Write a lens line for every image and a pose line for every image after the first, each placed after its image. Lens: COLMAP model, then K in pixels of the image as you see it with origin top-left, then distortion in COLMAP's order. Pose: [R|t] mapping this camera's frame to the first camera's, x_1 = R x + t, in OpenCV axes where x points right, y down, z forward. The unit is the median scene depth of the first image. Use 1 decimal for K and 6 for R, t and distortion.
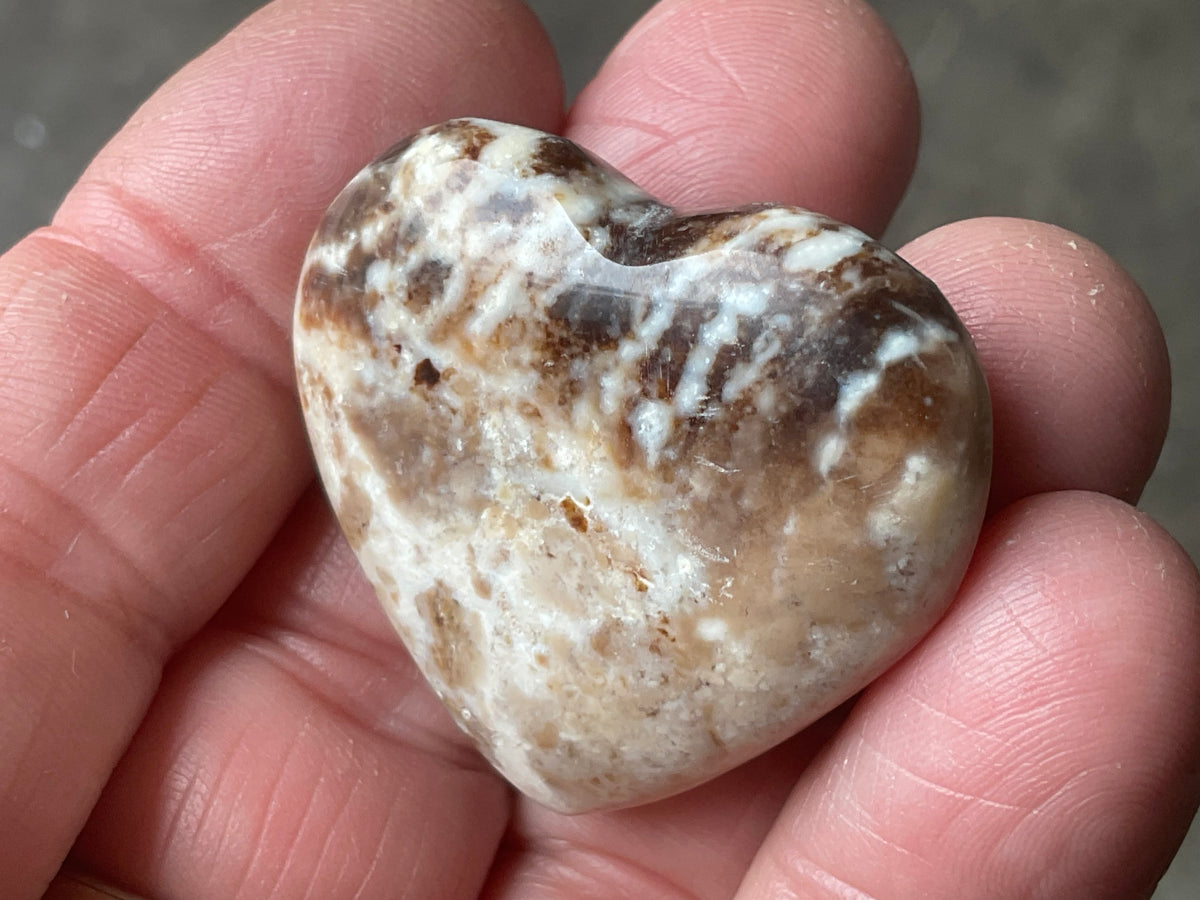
lens RADIAL K [[2047.8, 0, 600.0], [0, 2047.8, 450.0], [0, 0, 1]] dist [0.089568, 0.065756]
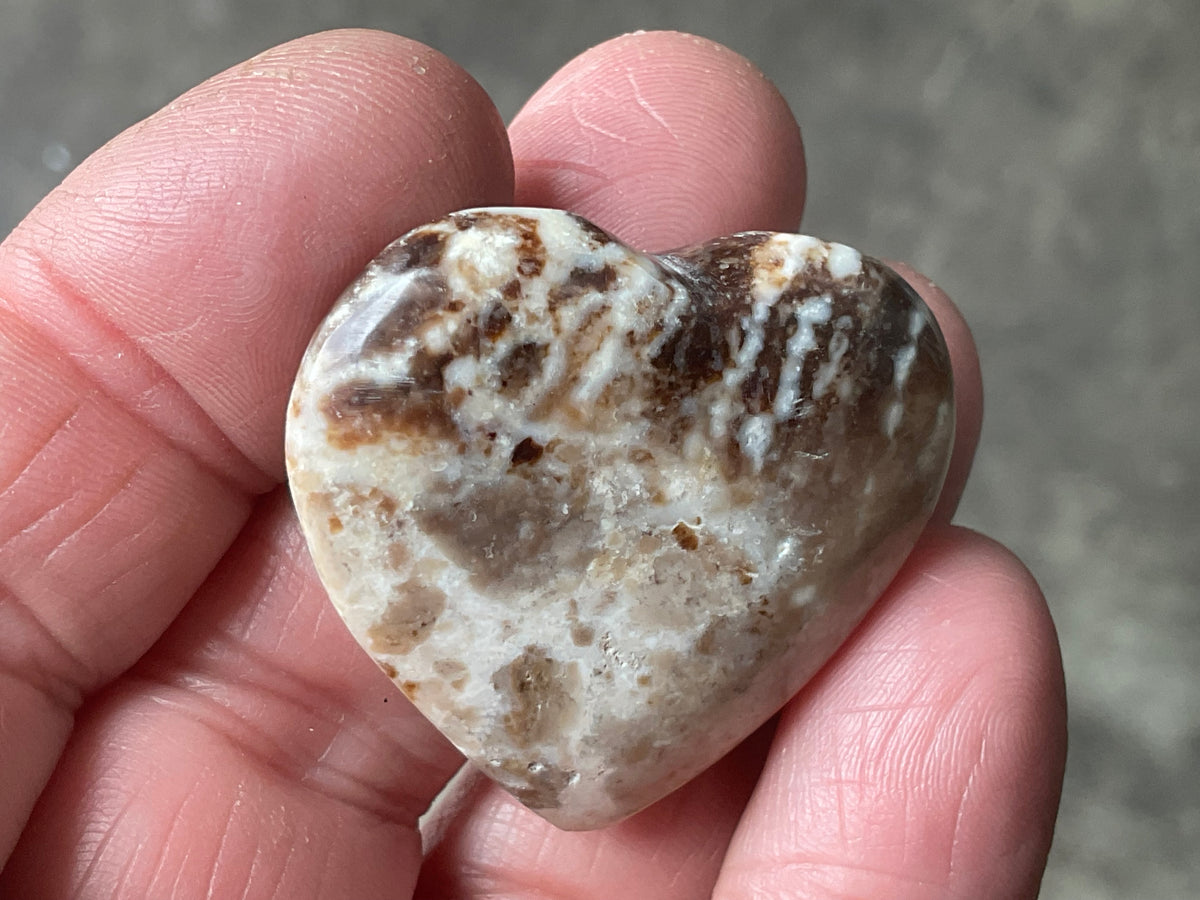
lens RADIAL K [[2047.8, 0, 600.0], [0, 2047.8, 450.0], [0, 0, 1]] dist [0.089568, 0.065756]
pose [[0.674941, -0.246998, 0.695304, -0.805444], [0.251448, 0.962899, 0.097974, -0.134555], [-0.693707, 0.108706, 0.712007, 0.234022]]
